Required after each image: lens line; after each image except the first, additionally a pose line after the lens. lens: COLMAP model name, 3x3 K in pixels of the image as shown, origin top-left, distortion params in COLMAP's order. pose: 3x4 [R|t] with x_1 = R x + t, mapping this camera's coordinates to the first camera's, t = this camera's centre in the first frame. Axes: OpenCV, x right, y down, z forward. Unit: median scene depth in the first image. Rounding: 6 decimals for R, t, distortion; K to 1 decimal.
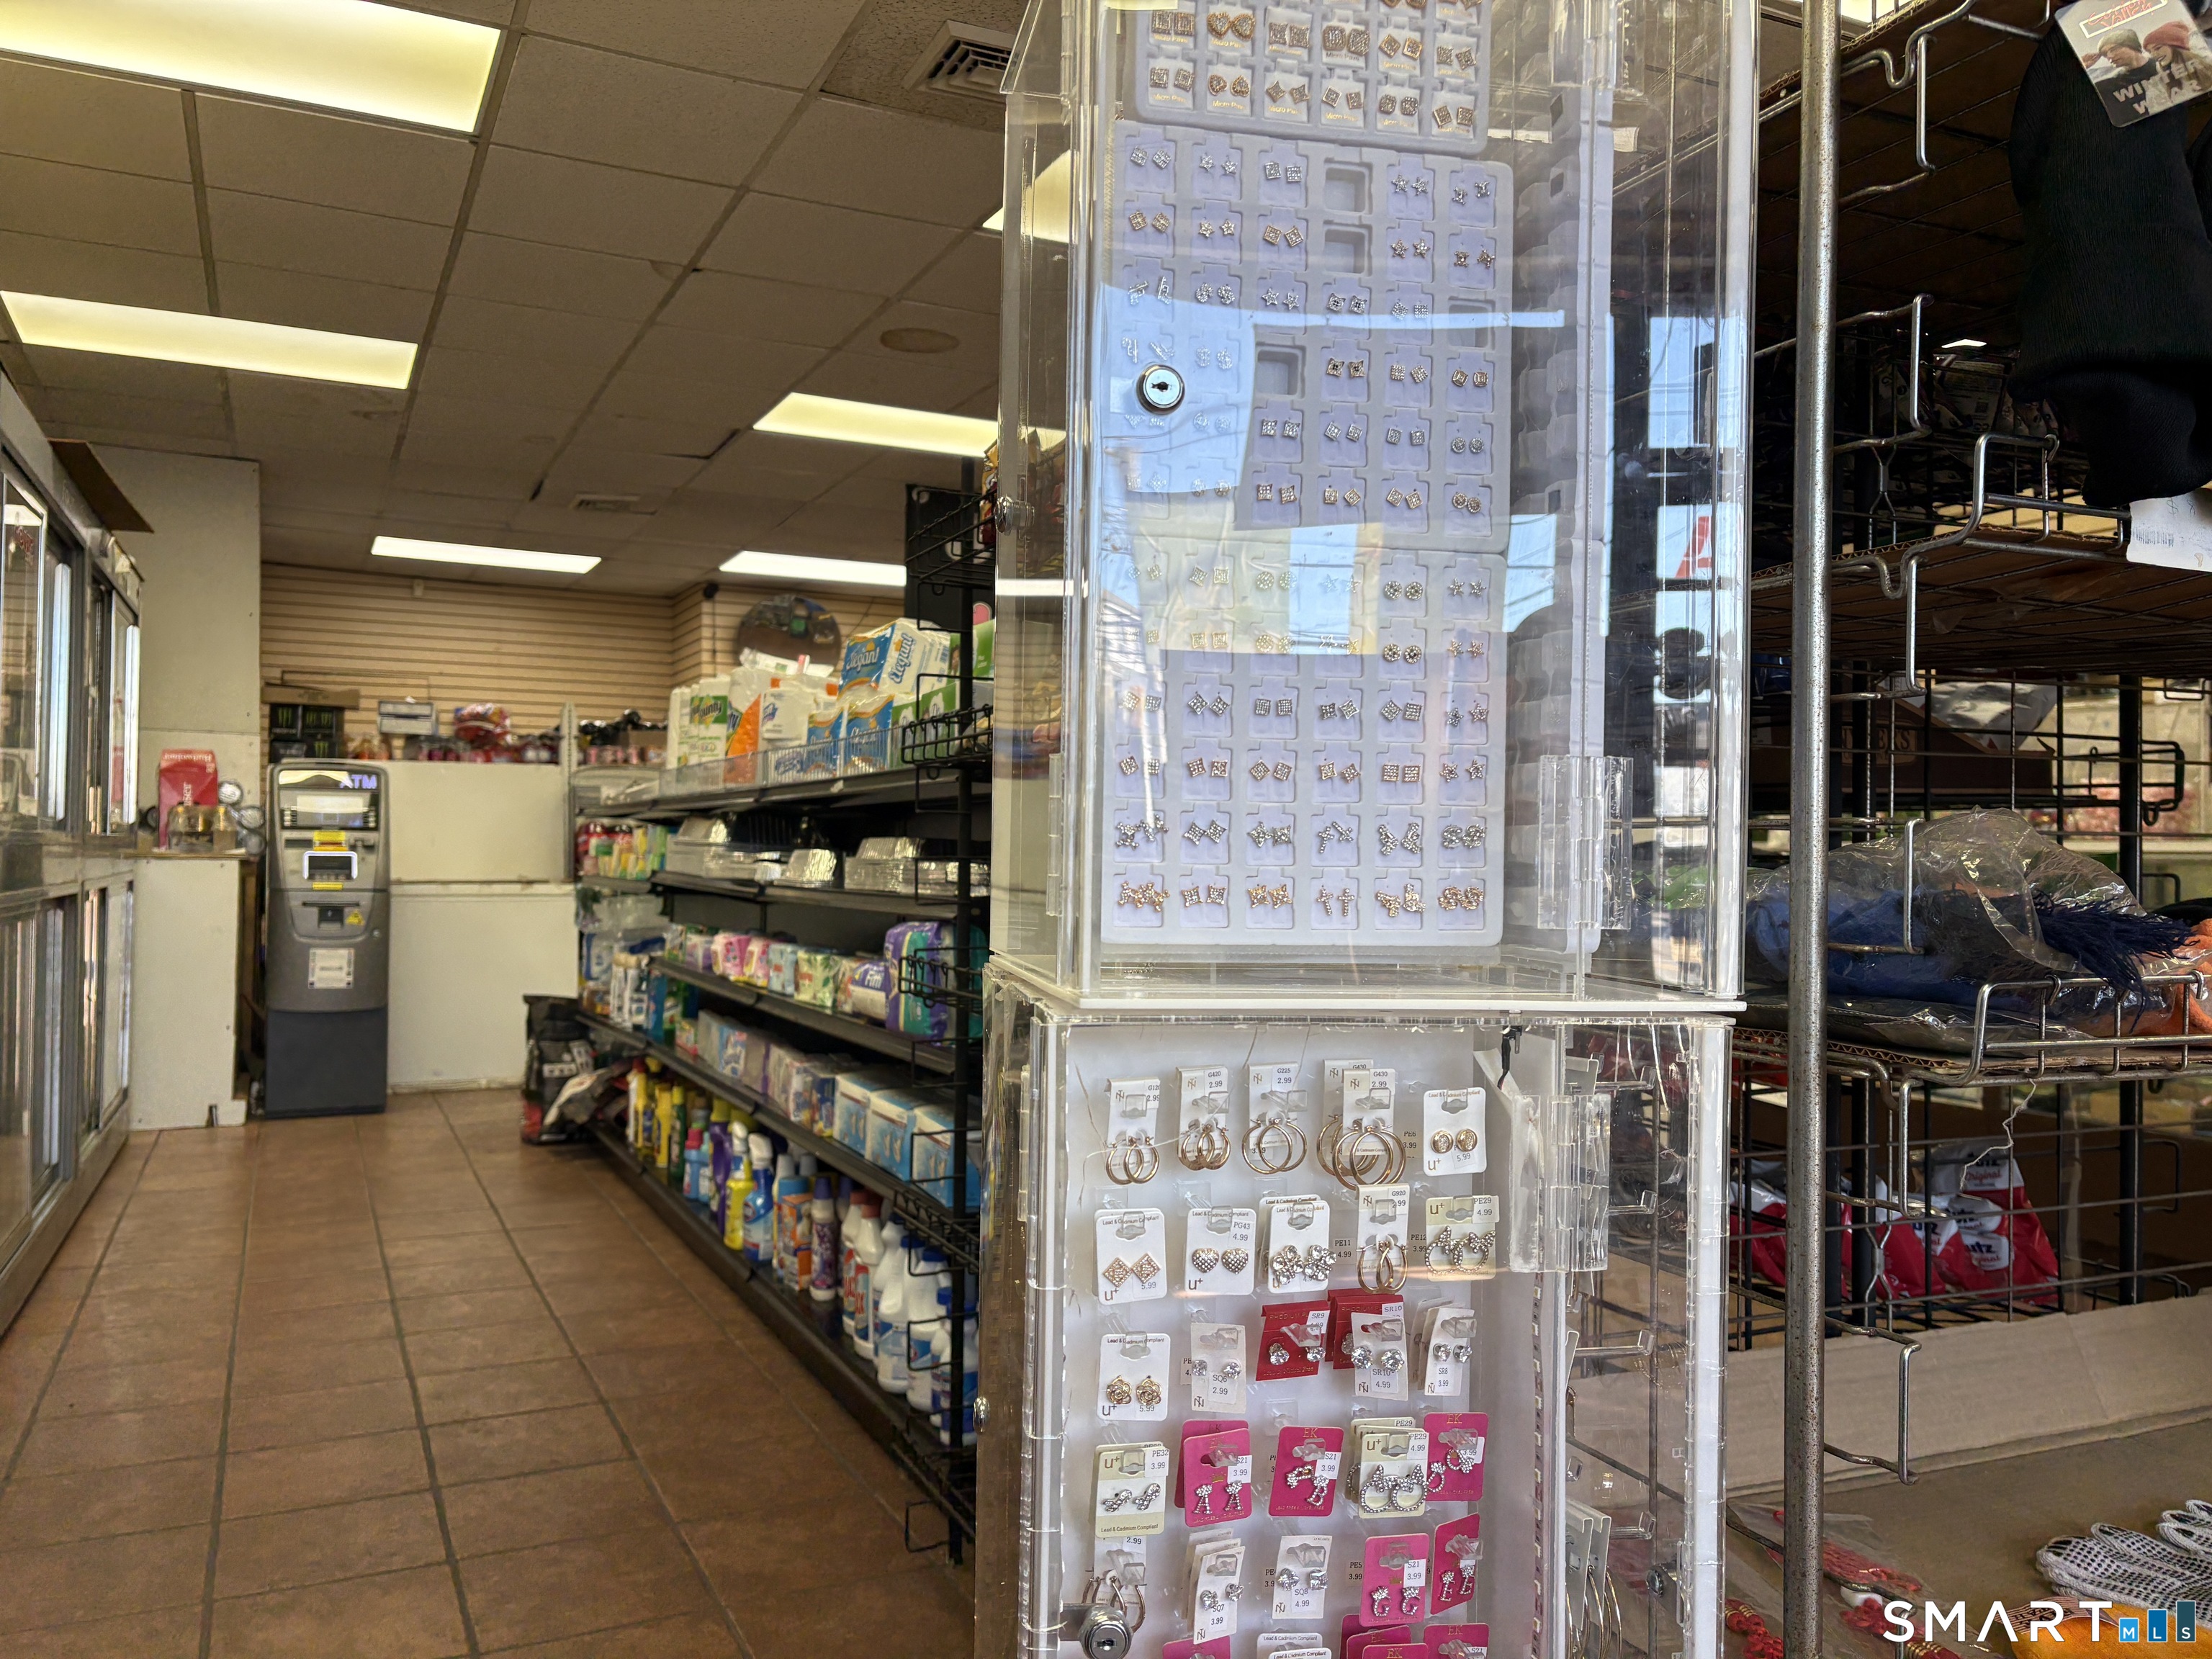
lens RADIAL K [[1664.7, 0, 1097.2], [0, 1664.7, 833.9], [0, 0, 1]] dist [0.045964, -0.049133]
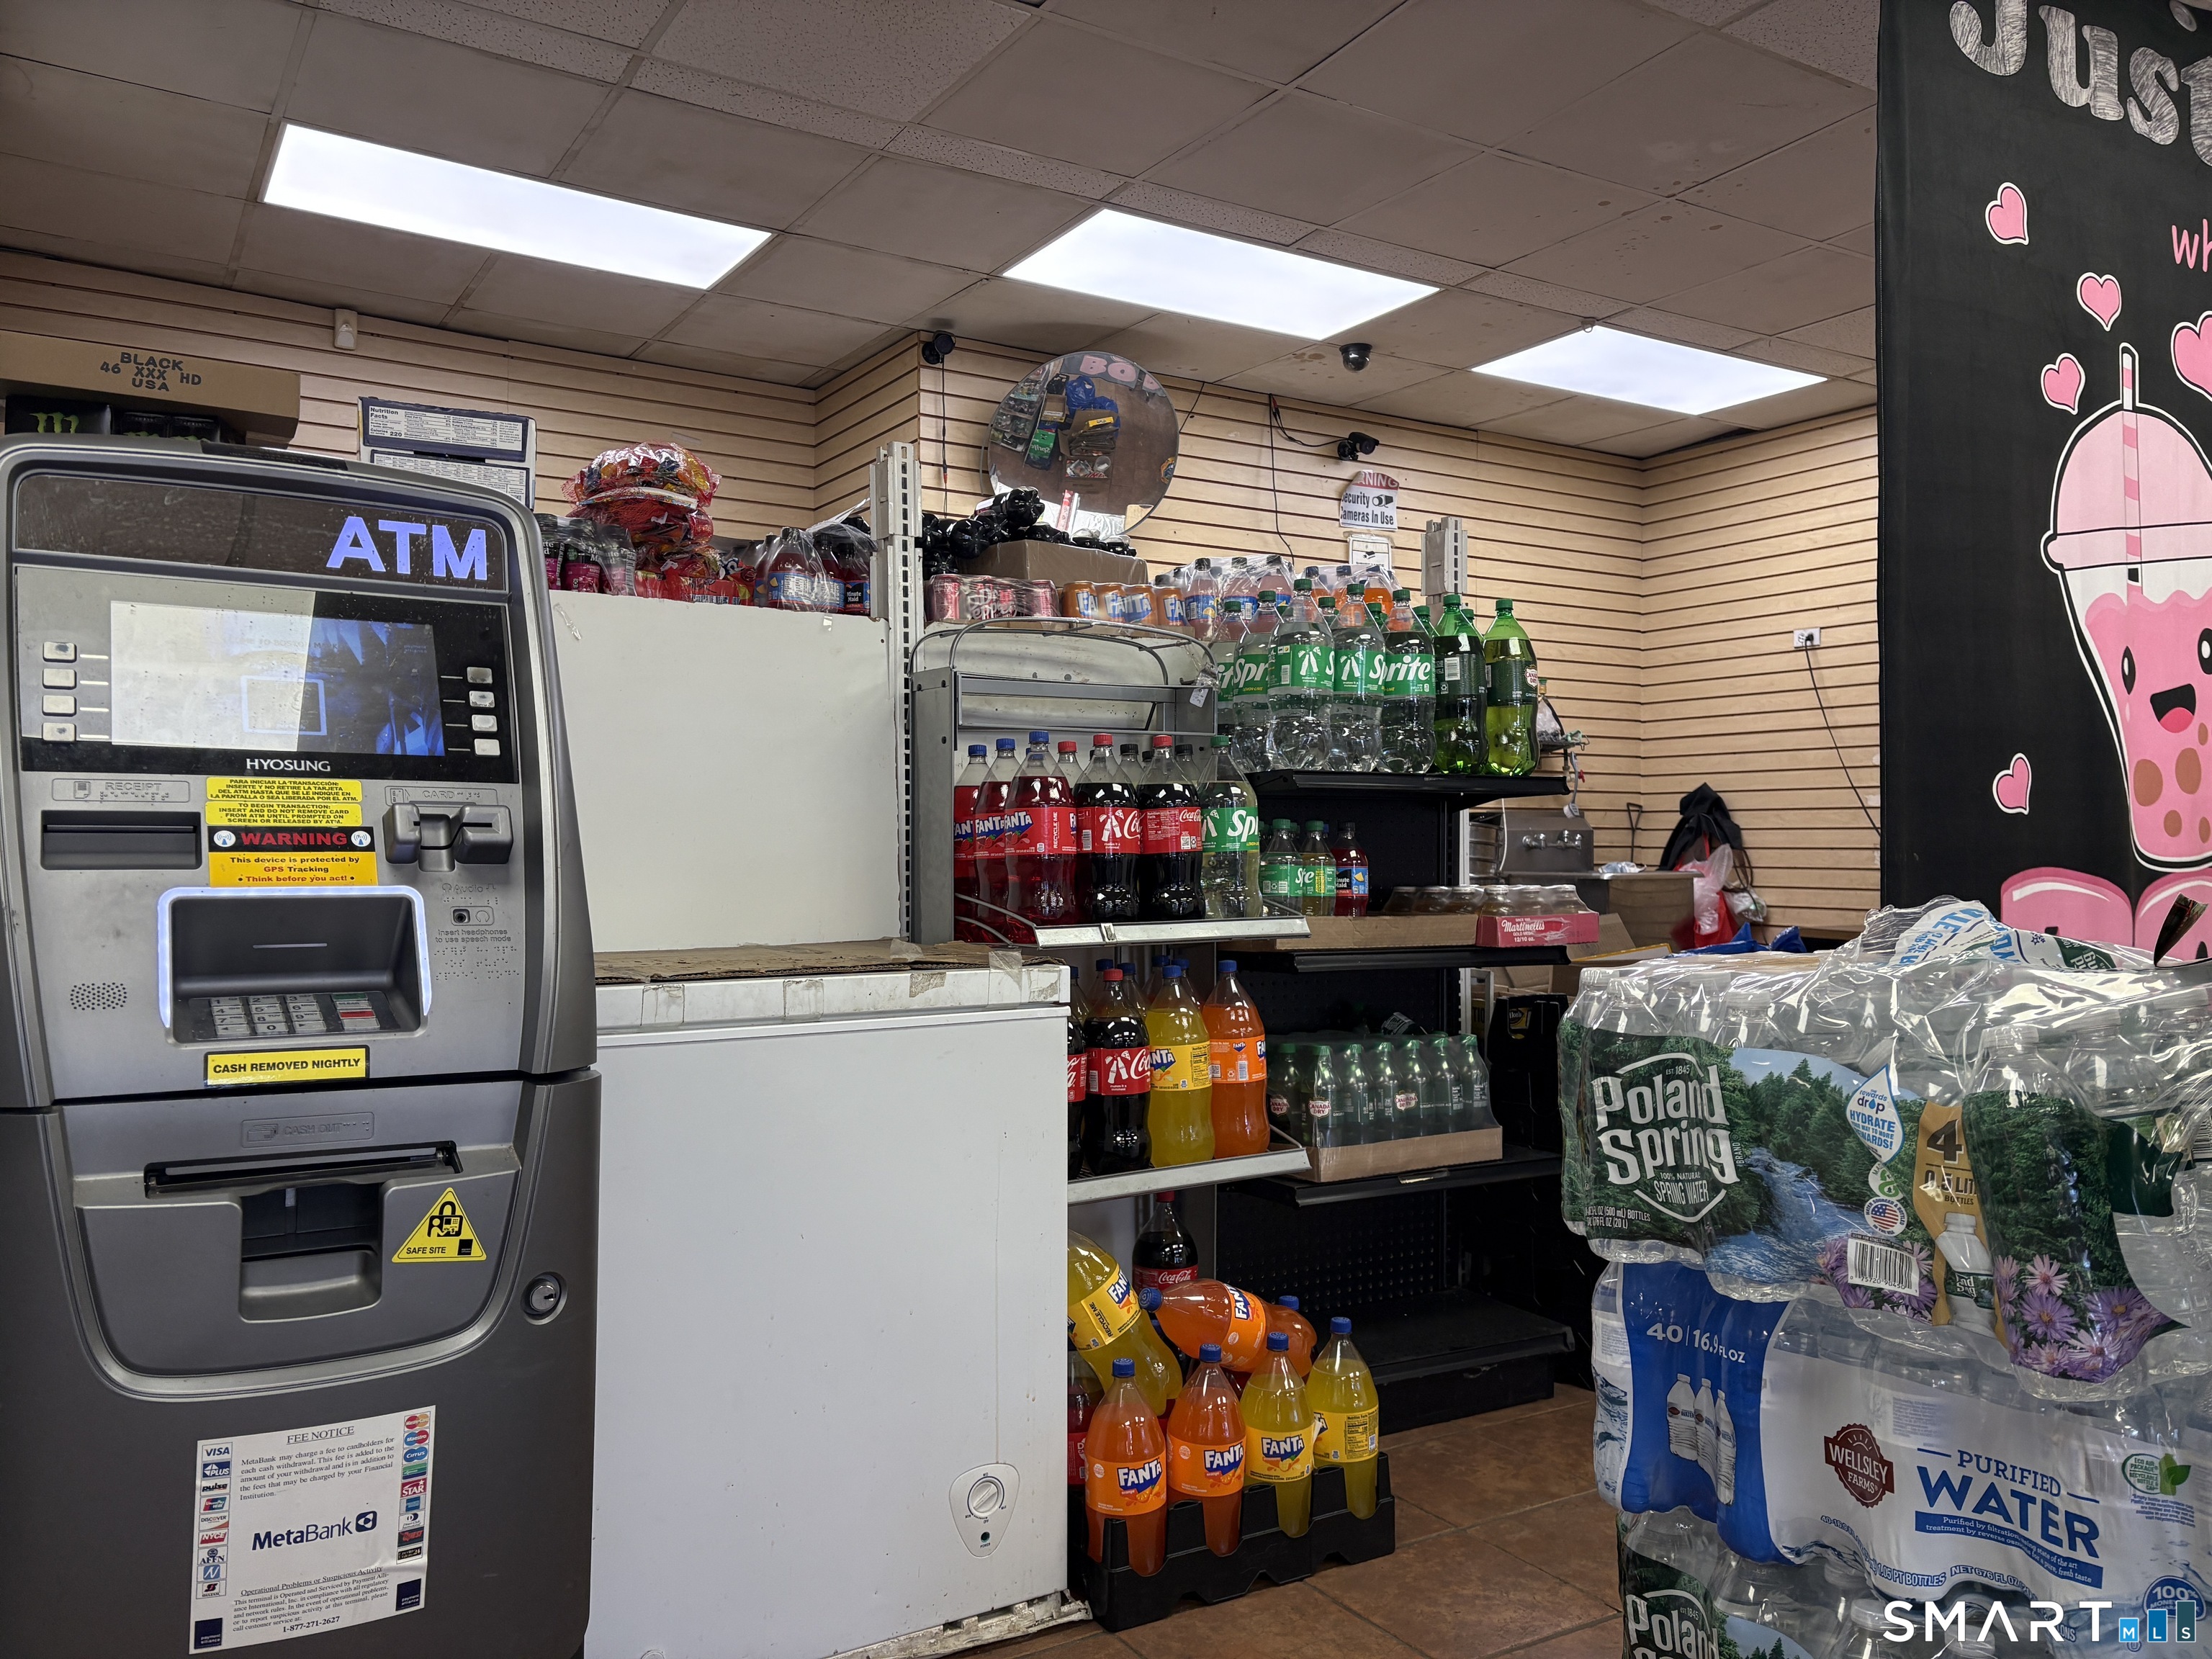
lens RADIAL K [[1664.7, 0, 1109.1], [0, 1664.7, 827.6], [0, 0, 1]] dist [0.045964, -0.049133]
pose [[0.994931, -0.005220, 0.100422, -0.627047], [0.005253, 0.999986, -0.000065, 0.008305], [-0.100420, 0.000592, 0.994945, 1.305814]]
